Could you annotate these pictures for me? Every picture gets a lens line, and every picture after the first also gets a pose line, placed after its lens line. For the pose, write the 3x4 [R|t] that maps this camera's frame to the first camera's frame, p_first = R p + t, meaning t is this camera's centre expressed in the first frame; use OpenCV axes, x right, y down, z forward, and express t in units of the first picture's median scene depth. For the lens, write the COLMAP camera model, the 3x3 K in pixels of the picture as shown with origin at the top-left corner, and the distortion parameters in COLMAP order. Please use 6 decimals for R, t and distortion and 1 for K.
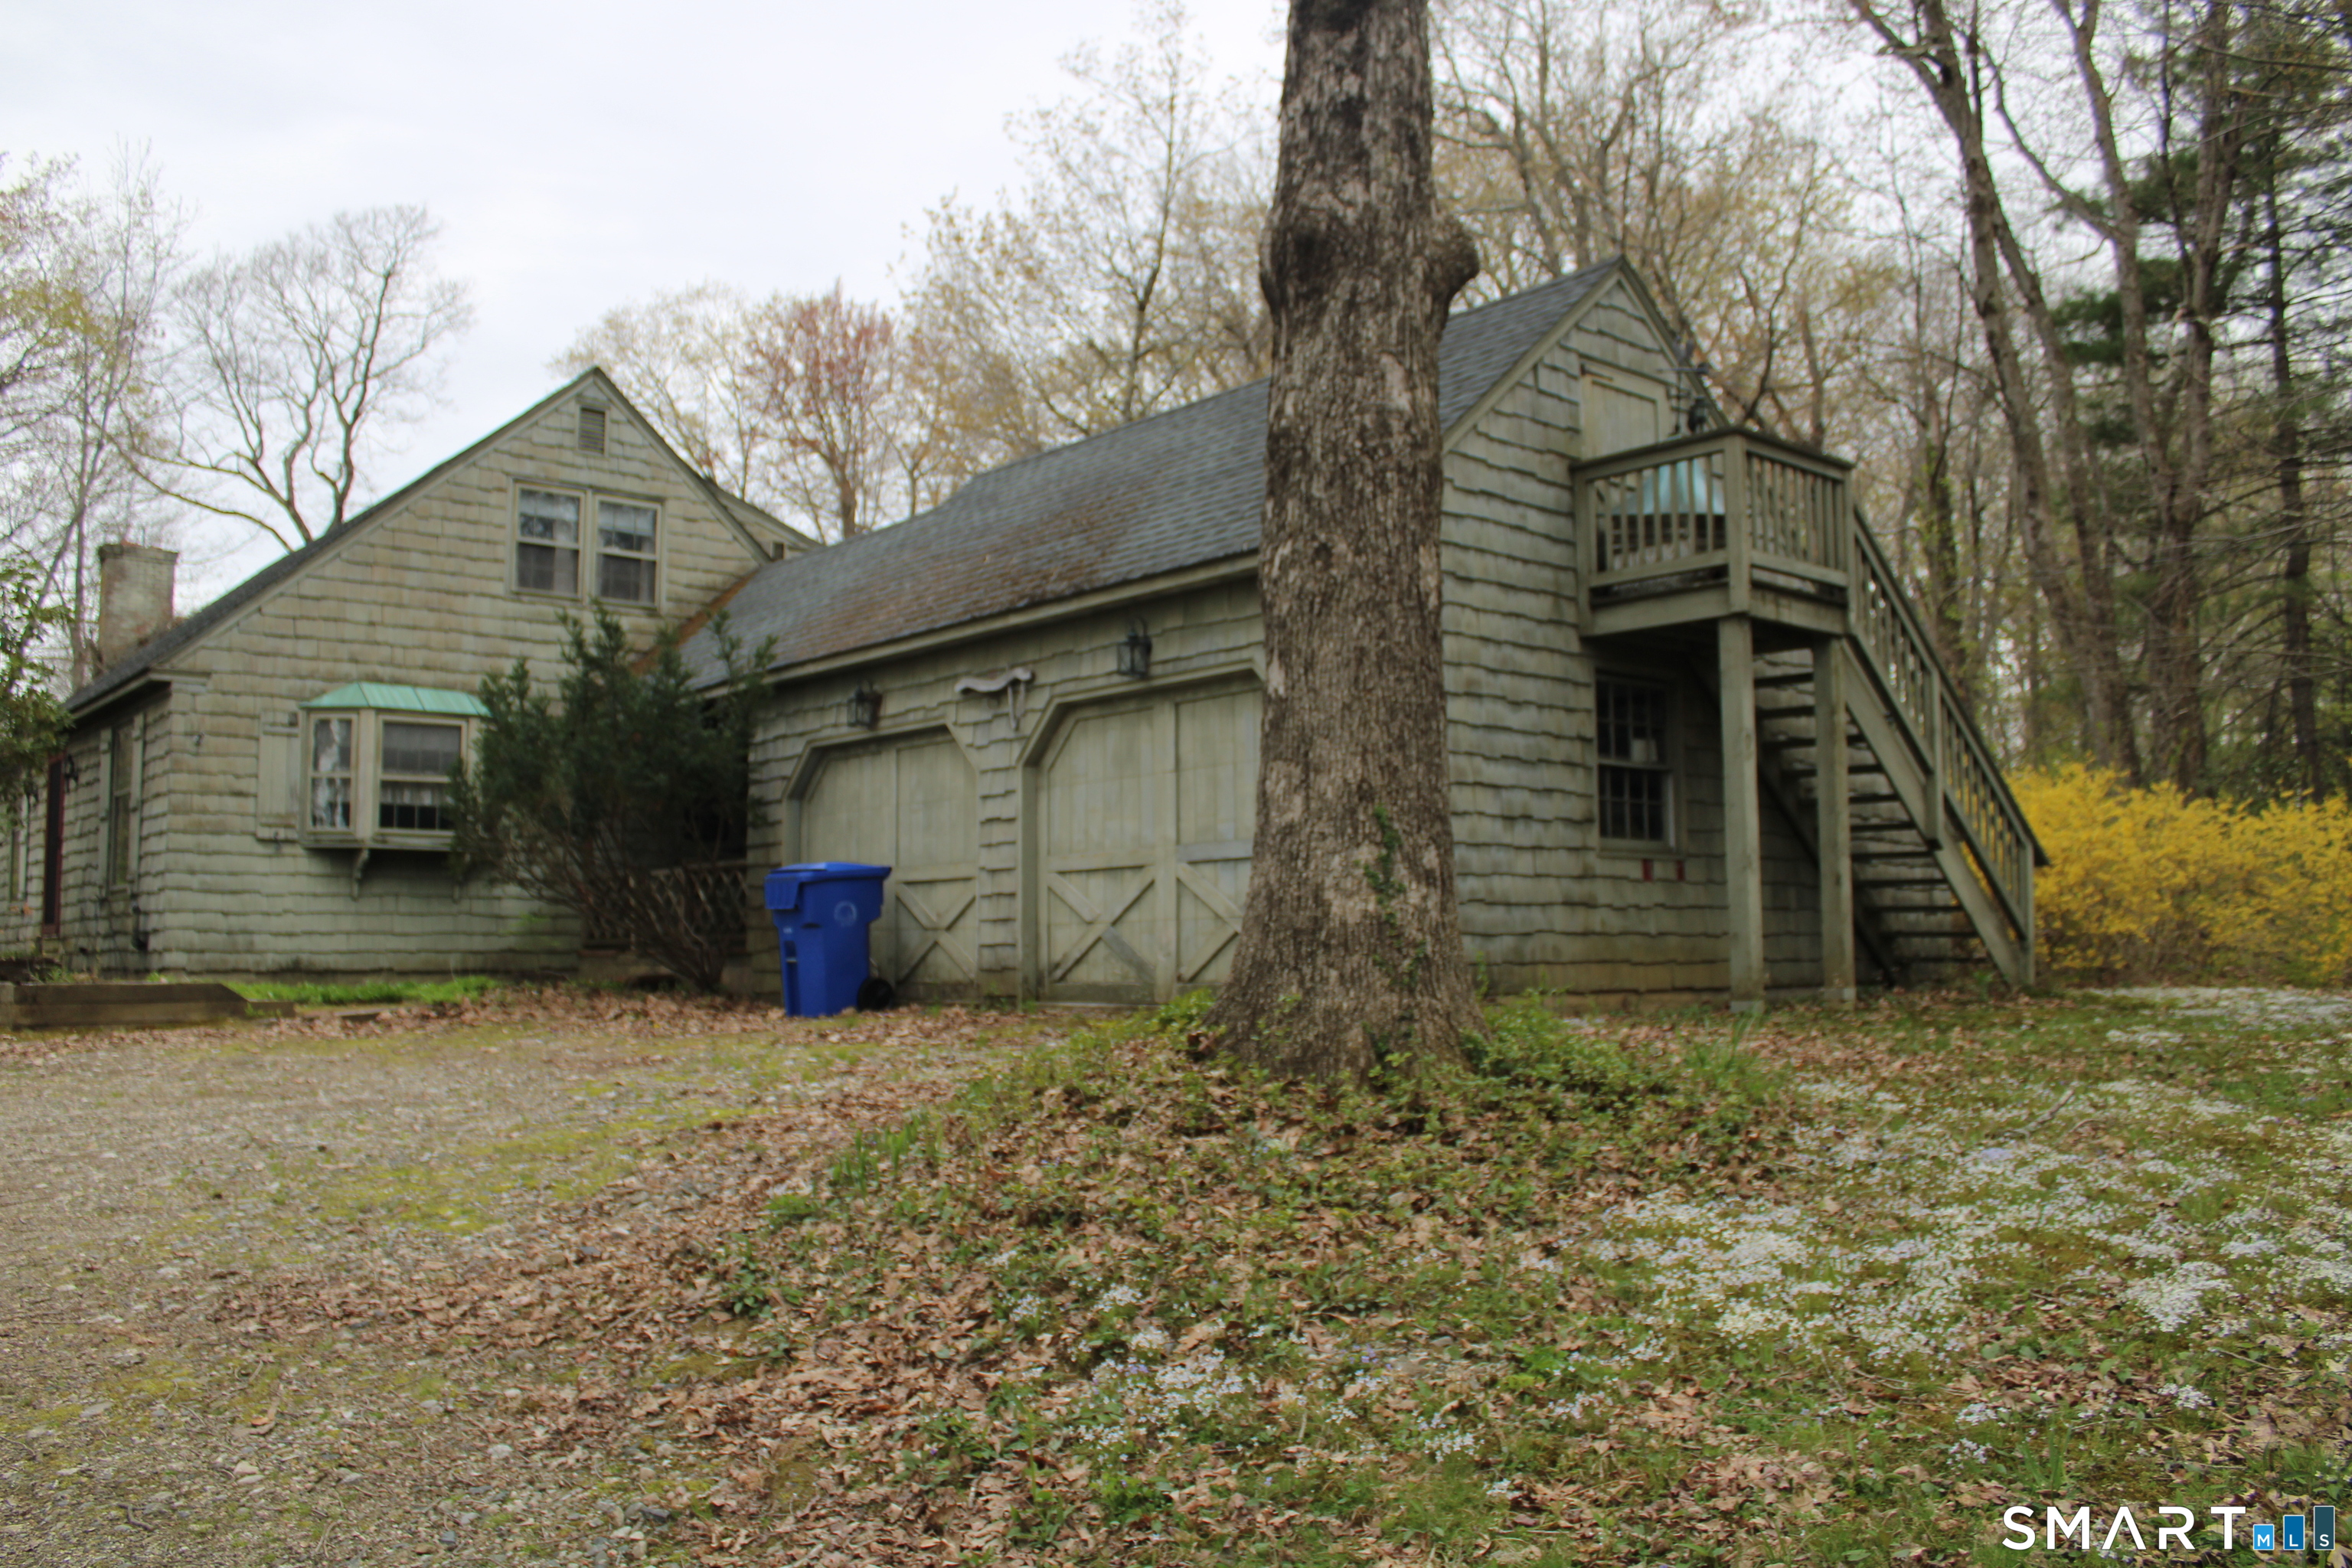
lens RADIAL K [[1950.1, 0, 1153.1], [0, 1950.1, 781.4], [0, 0, 1]] dist [-0.161315, 0.143804]
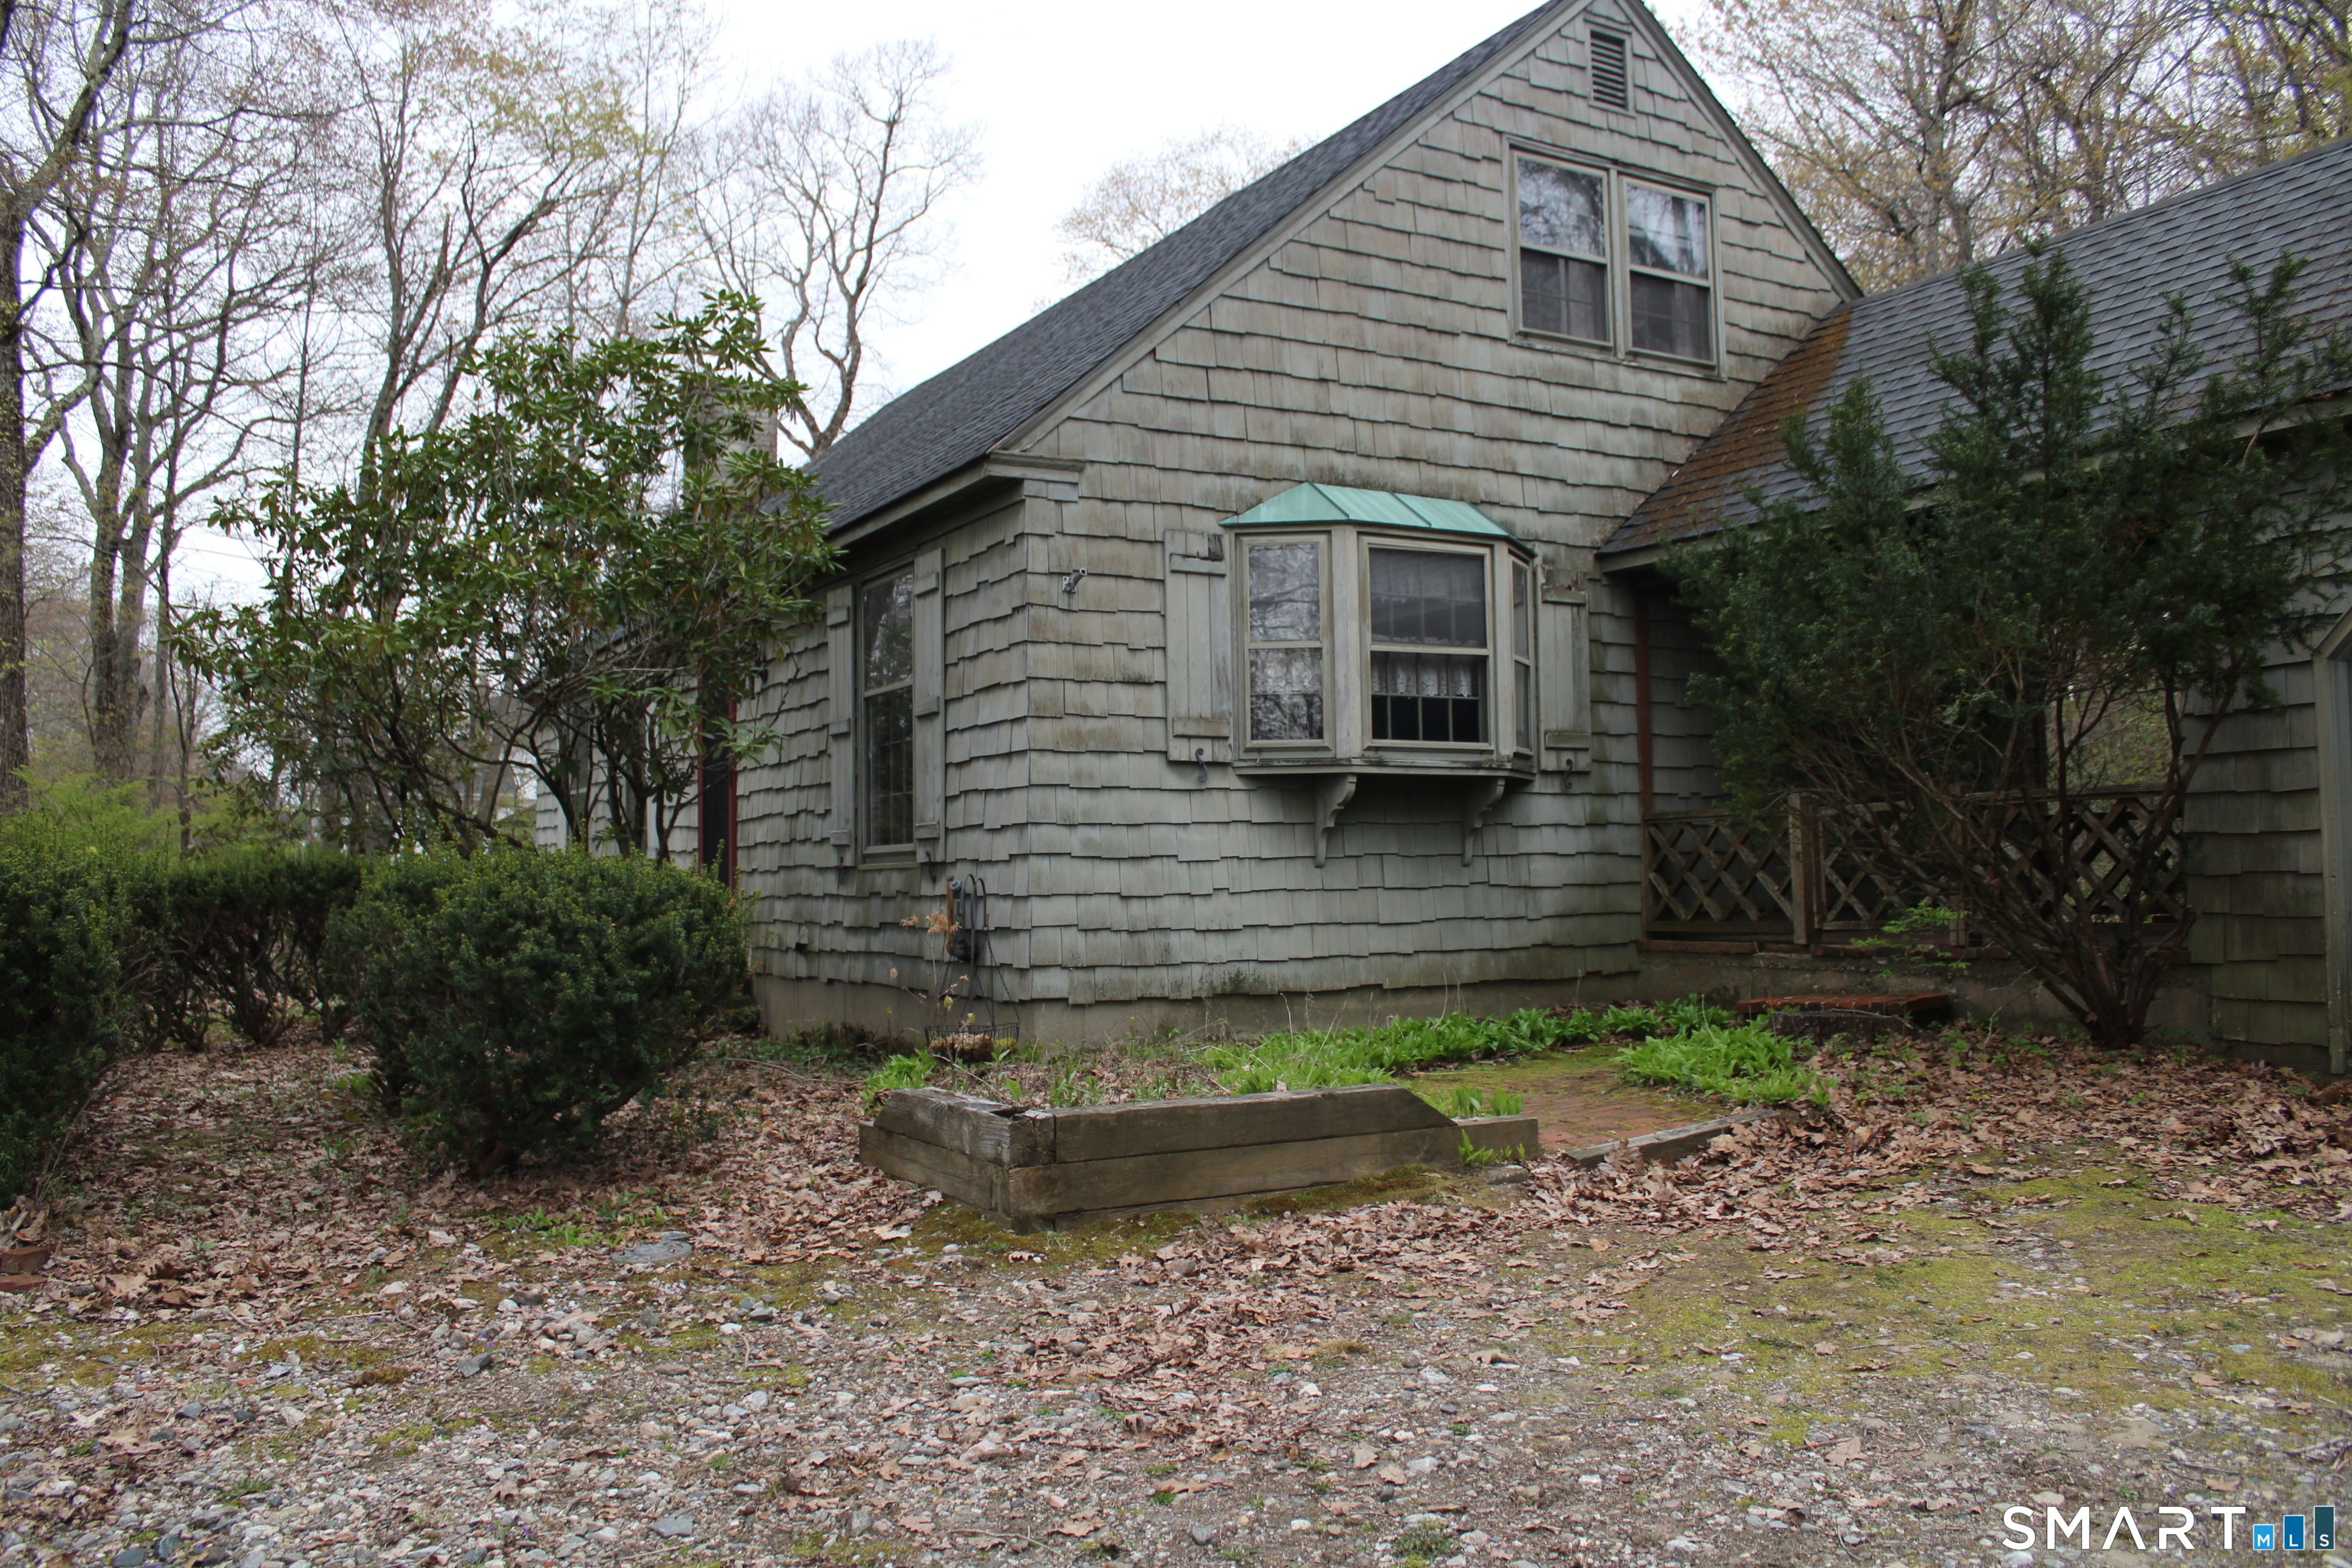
lens RADIAL K [[1950.1, 0, 1153.1], [0, 1950.1, 781.4], [0, 0, 1]] dist [-0.161315, 0.143804]
pose [[0.980979, -0.015841, -0.193467, -0.335434], [0.024045, 0.998905, 0.040129, 0.011925], [0.192619, -0.044018, 0.980286, 0.399877]]
